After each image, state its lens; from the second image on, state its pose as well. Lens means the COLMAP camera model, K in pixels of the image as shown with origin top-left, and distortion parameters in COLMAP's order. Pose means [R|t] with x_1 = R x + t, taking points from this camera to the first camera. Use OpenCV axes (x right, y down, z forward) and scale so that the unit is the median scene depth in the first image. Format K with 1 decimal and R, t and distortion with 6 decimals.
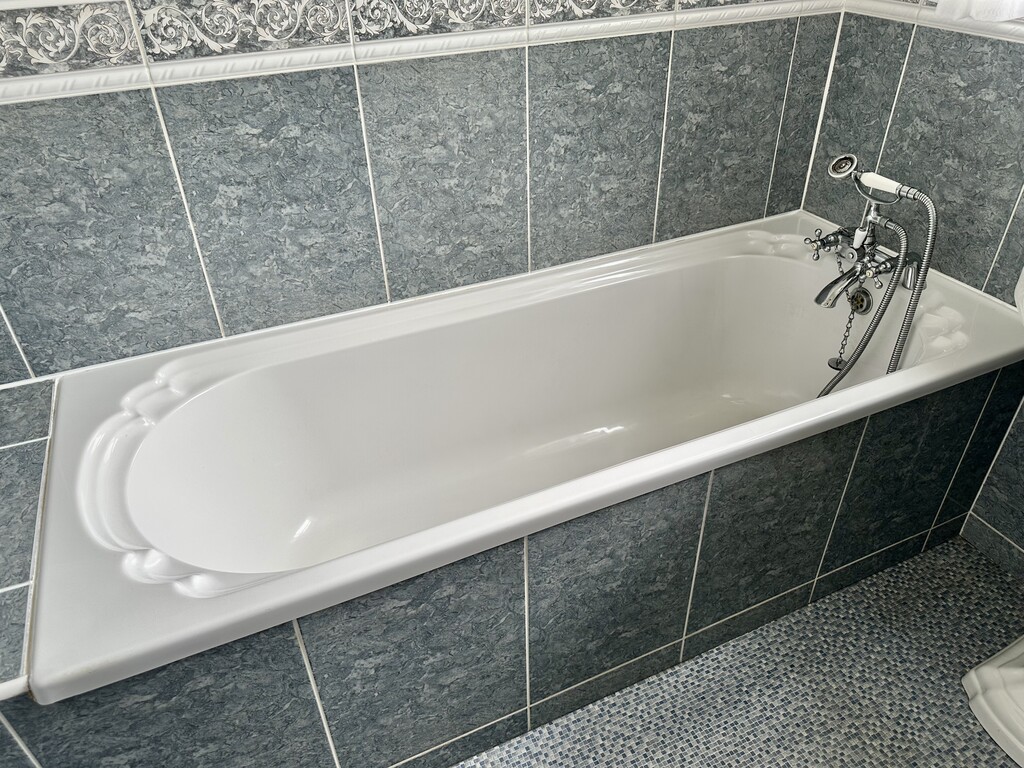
lens RADIAL K [[718.2, 0, 518.2], [0, 718.2, 385.7], [0, 0, 1]] dist [0.035164, -0.046222]
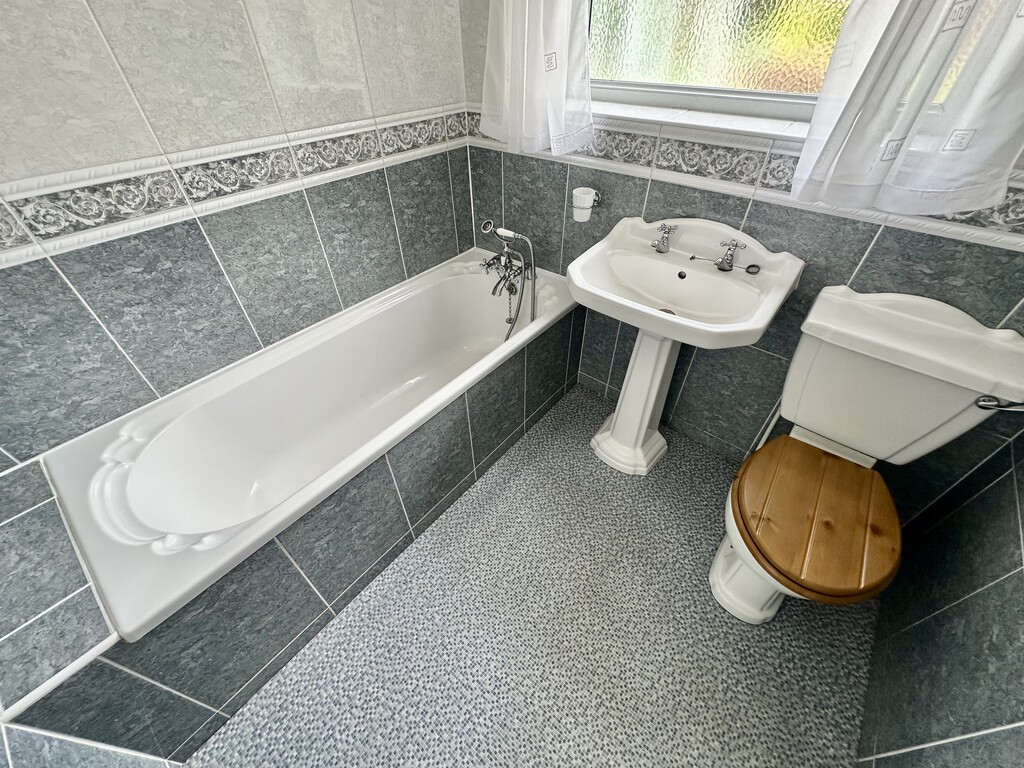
lens RADIAL K [[410.0, 0, 508.8], [0, 410.0, 379.2], [0, 0, 1]] dist [-0.004327, 0.001973]
pose [[0.899877, -0.284286, 0.330761, 0.000272], [0.248327, 0.957414, 0.147284, -0.050319], [-0.358546, -0.050401, 0.932150, -0.125844]]
